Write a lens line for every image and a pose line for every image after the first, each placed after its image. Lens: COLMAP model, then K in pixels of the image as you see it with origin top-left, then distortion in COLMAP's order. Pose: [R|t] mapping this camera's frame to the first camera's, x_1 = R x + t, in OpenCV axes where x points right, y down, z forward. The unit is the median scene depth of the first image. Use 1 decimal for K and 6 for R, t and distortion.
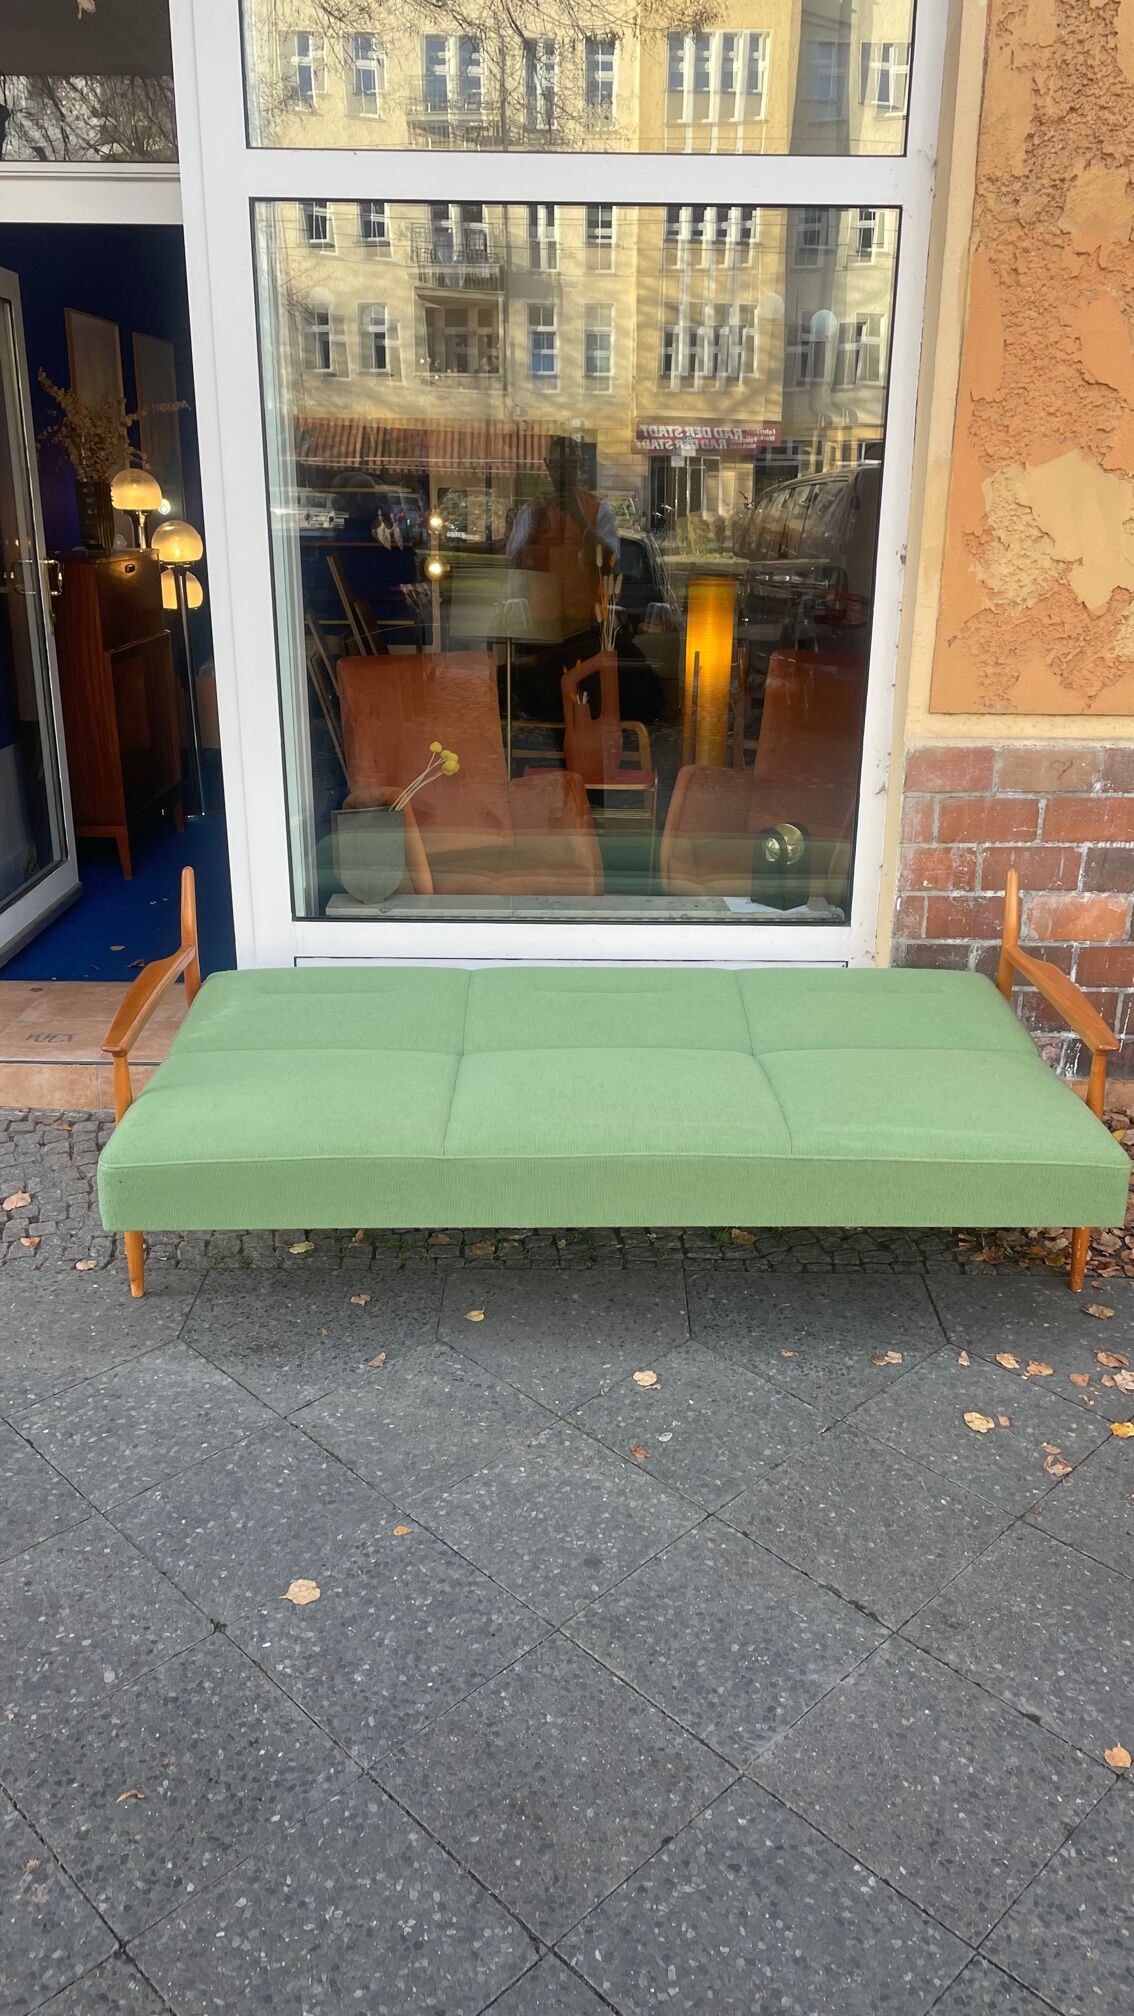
lens RADIAL K [[1516.1, 0, 571.0], [0, 1516.1, 999.2], [0, 0, 1]] dist [0.079881, -0.106713]
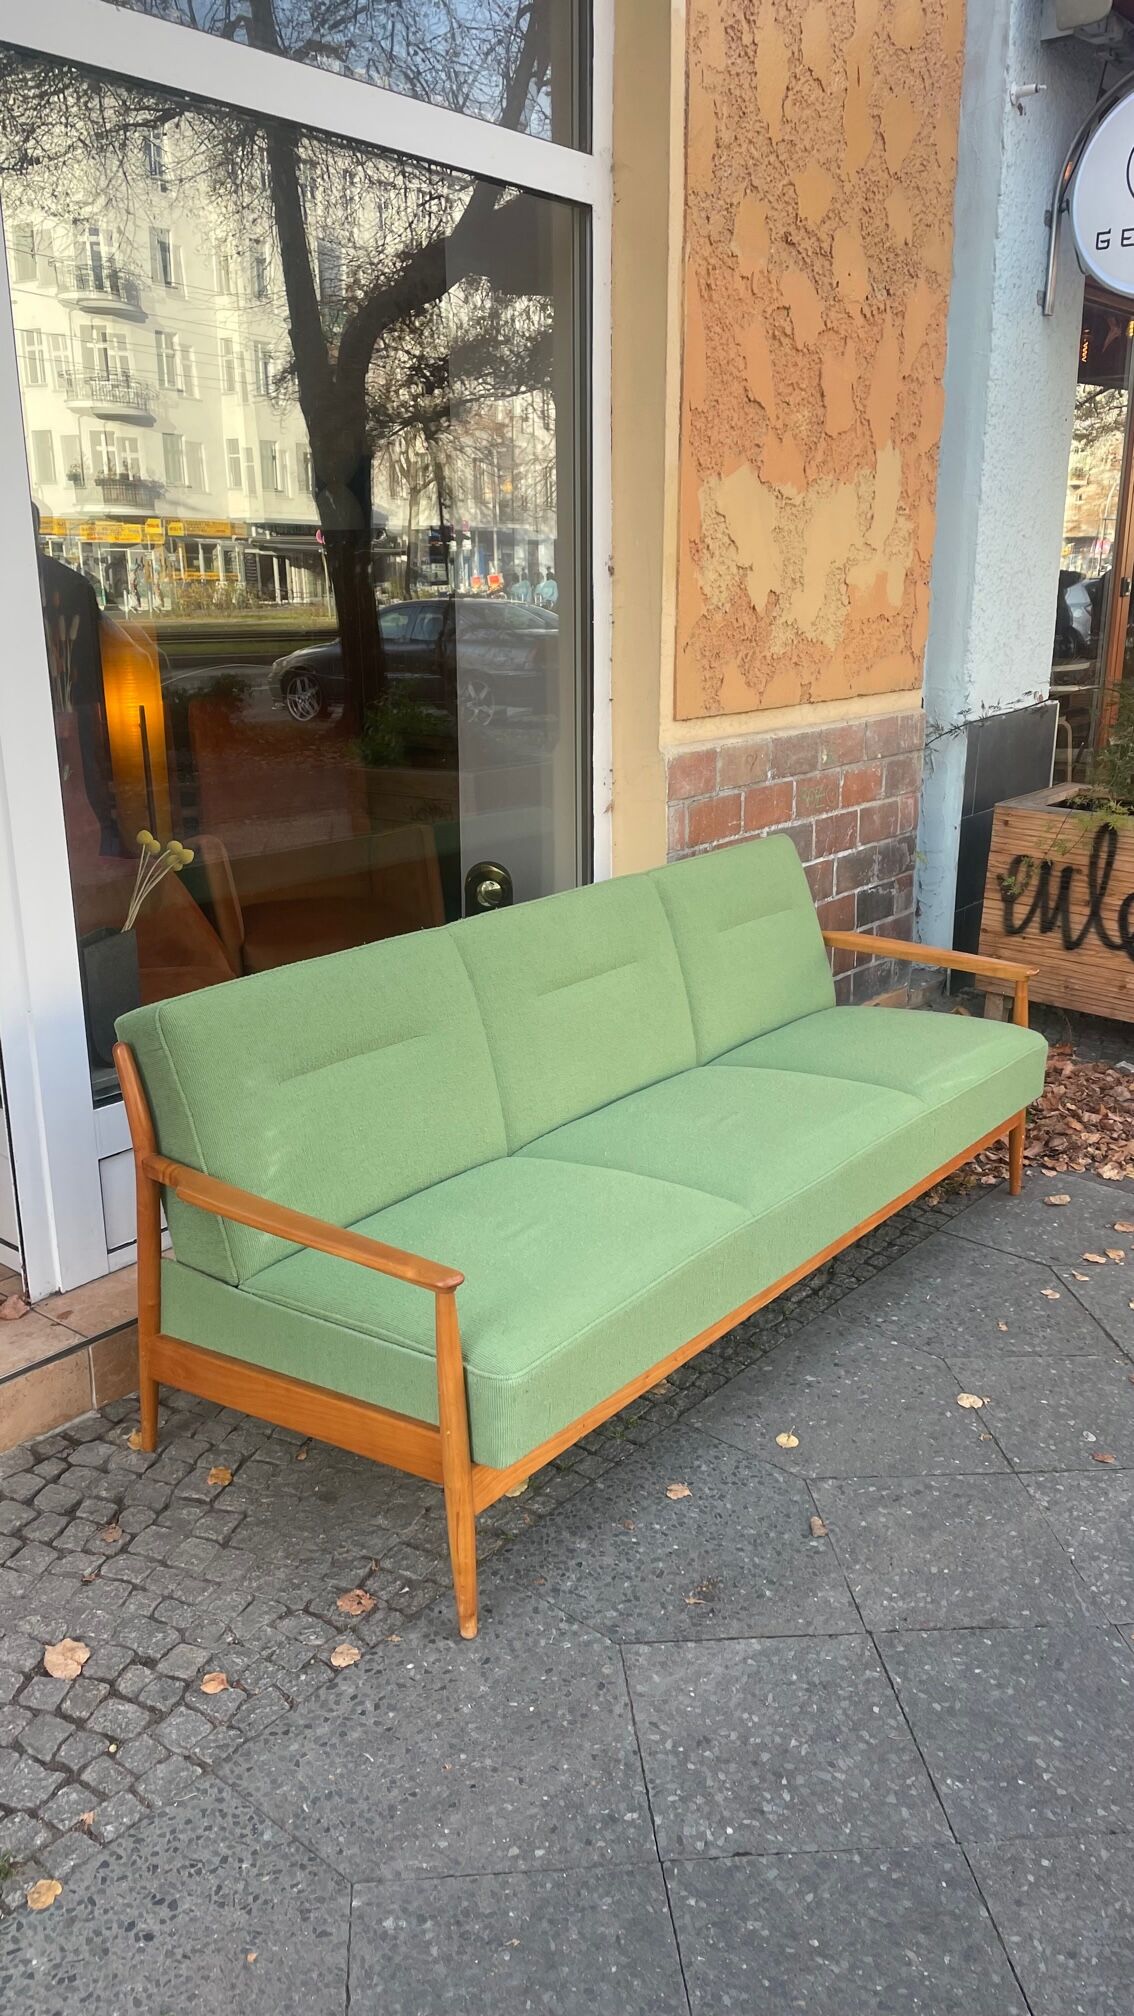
lens RADIAL K [[1516.1, 0, 555.2], [0, 1516.1, 1019.3], [0, 0, 1]] dist [0.079881, -0.106713]
pose [[0.631007, -0.232597, 0.740087, -0.632061], [0.261801, 0.961876, 0.079088, -0.103213], [-0.730268, 0.143850, 0.667844, 0.438342]]
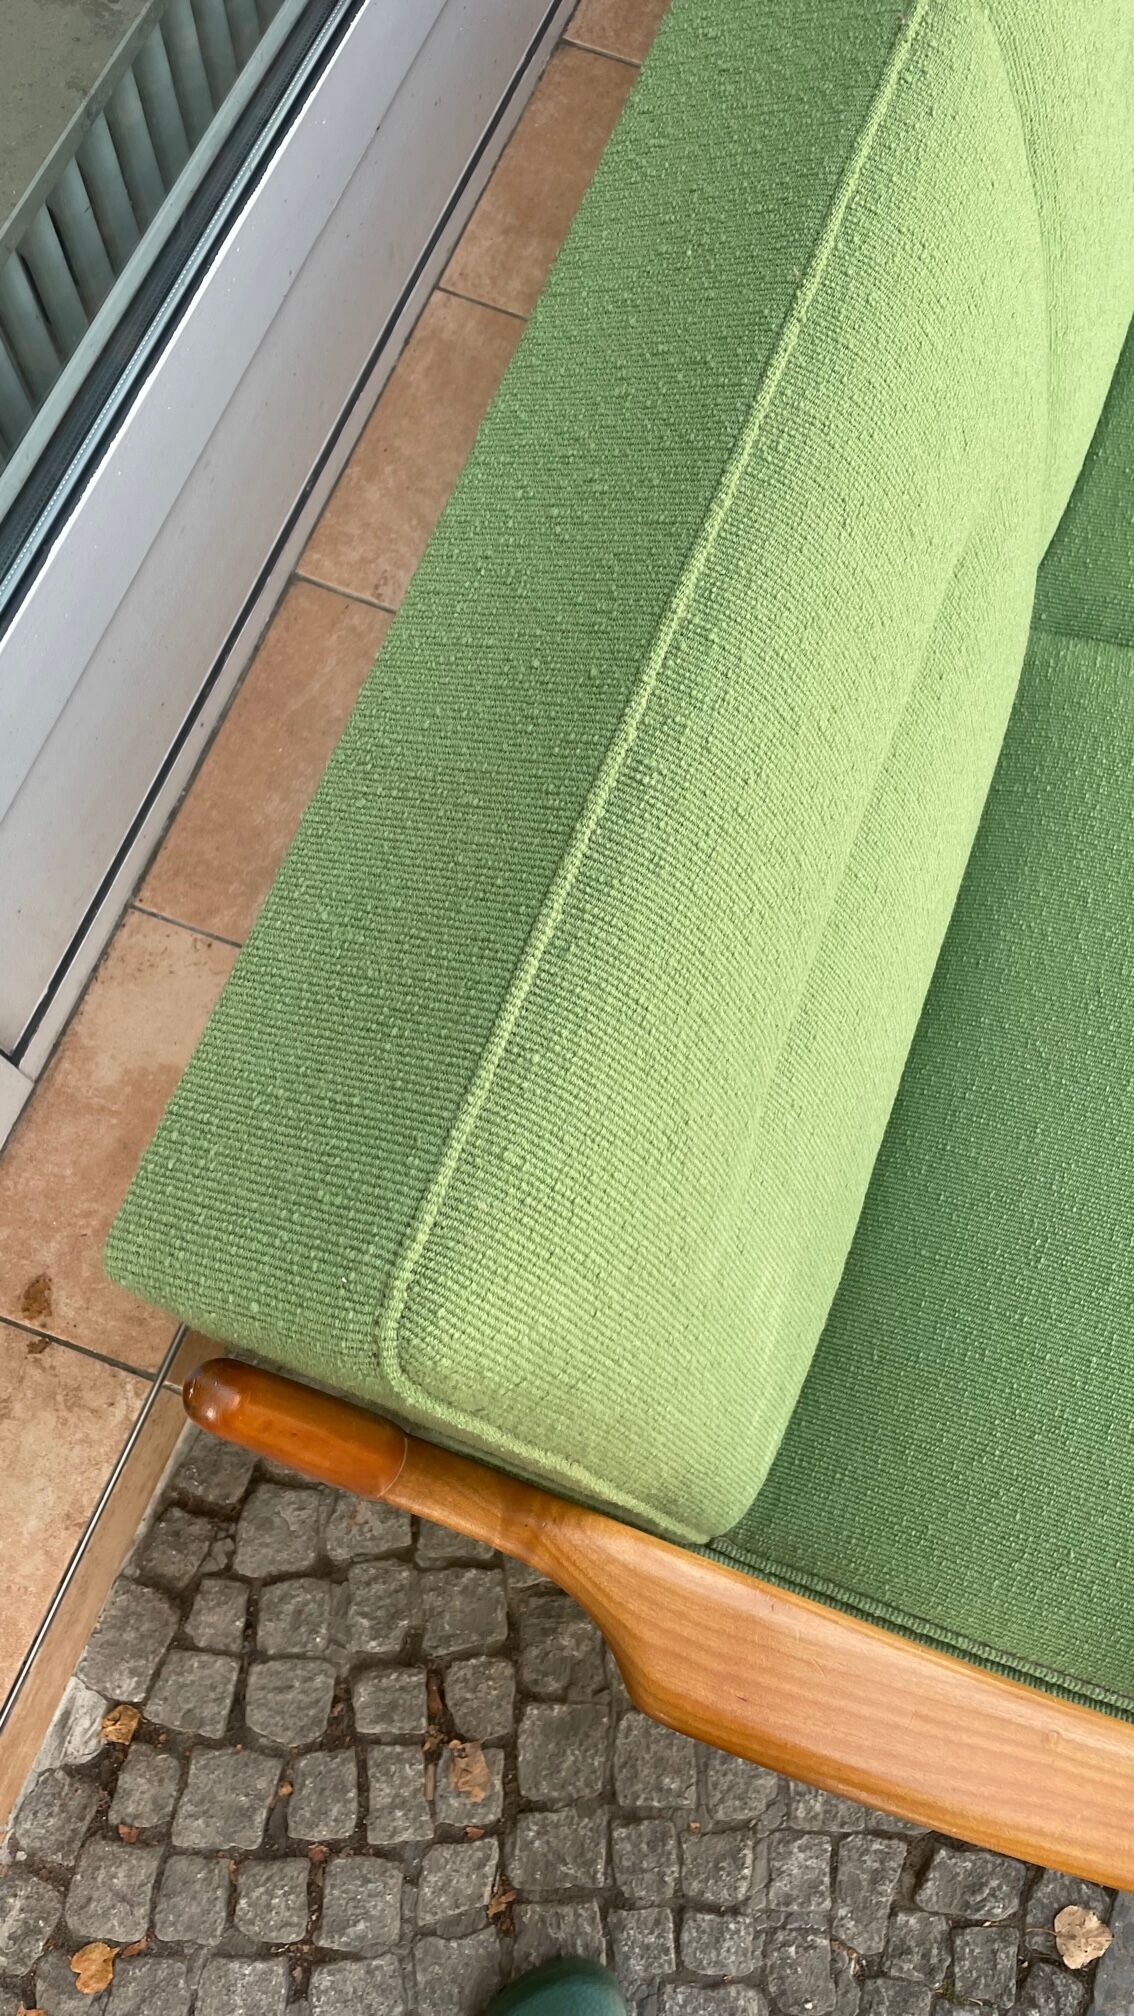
lens RADIAL K [[1516.1, 0, 593.9], [0, 1516.1, 1031.3], [0, 0, 1]] dist [0.079881, -0.106713]
pose [[0.340077, -0.890168, 0.303229, -0.259286], [0.279233, 0.403491, 0.871335, -0.227046], [-0.897985, -0.211649, 0.385782, 0.944329]]
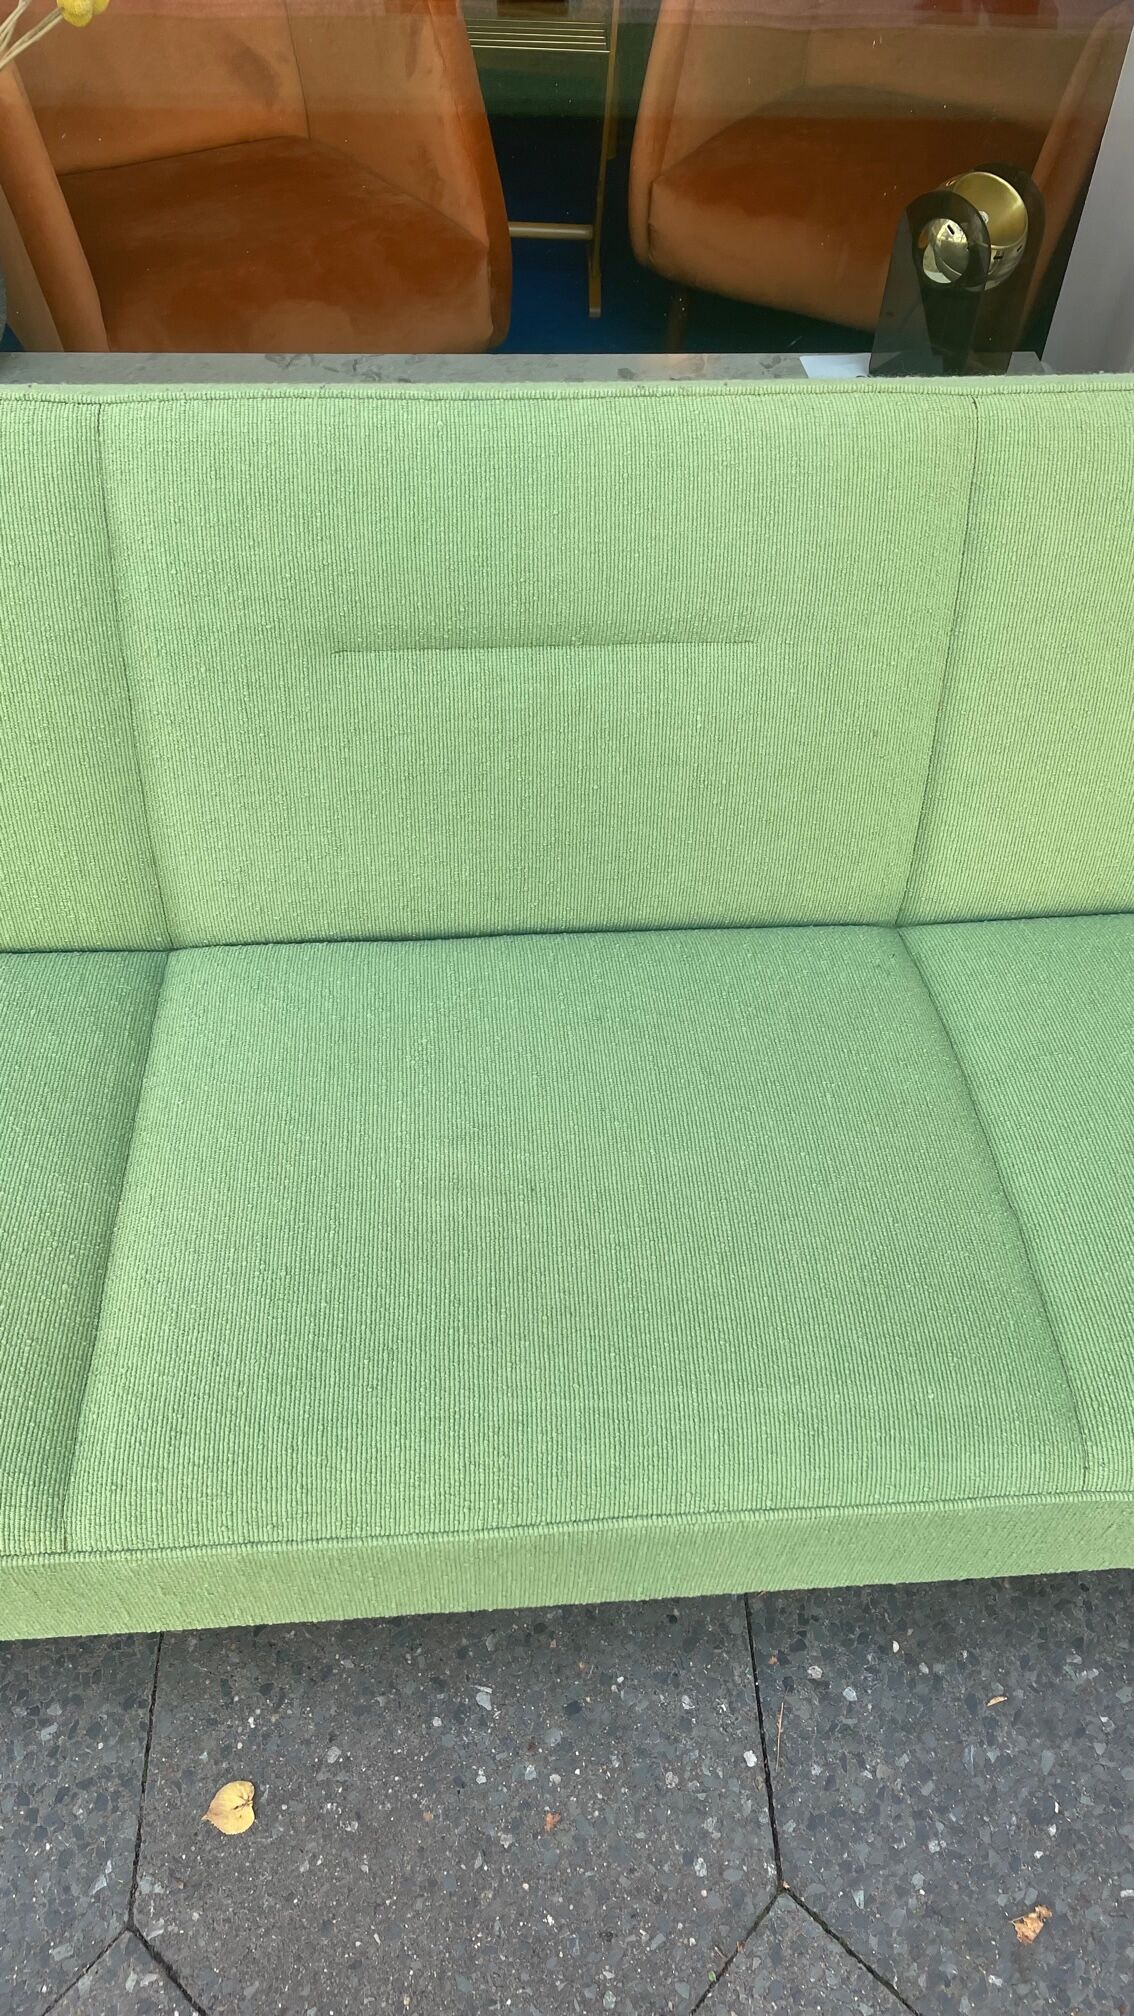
lens RADIAL K [[1516.1, 0, 578.2], [0, 1516.1, 992.7], [0, 0, 1]] dist [0.079881, -0.106713]
pose [[0.997918, -0.031036, 0.056532, 0.009346], [-0.001270, 0.866953, 0.498389, -0.154339], [-0.064479, -0.497423, 0.865108, 0.666658]]
